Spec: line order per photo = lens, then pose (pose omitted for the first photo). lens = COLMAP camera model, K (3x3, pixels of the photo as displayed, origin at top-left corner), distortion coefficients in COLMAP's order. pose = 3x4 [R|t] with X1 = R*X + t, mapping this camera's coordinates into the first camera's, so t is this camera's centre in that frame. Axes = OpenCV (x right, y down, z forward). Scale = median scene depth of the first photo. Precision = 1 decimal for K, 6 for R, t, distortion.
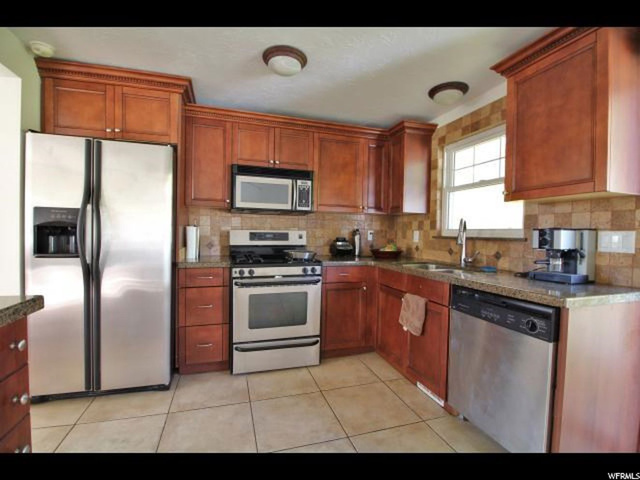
lens RADIAL K [[293.9, 0, 318.7], [0, 293.9, 242.9], [0, 0, 1]] dist [-0.019454, -0.000672]
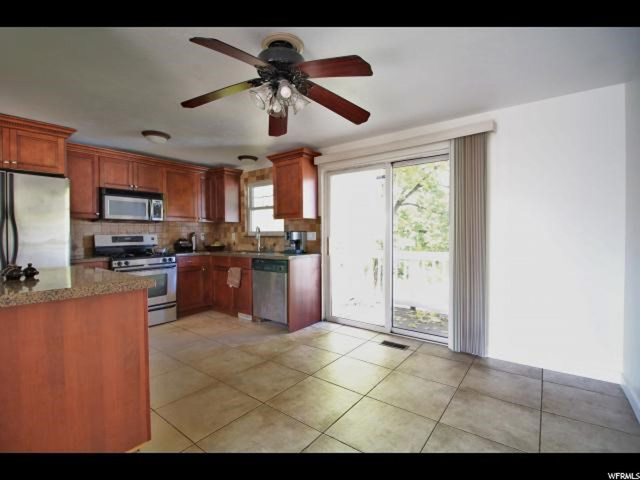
lens RADIAL K [[293.9, 0, 318.7], [0, 293.9, 242.9], [0, 0, 1]] dist [-0.019454, -0.000672]
pose [[0.815509, -0.039093, 0.577422, -0.255729], [0.039471, 0.999150, 0.011900, 0.016519], [-0.577397, 0.013087, 0.816359, -0.690135]]
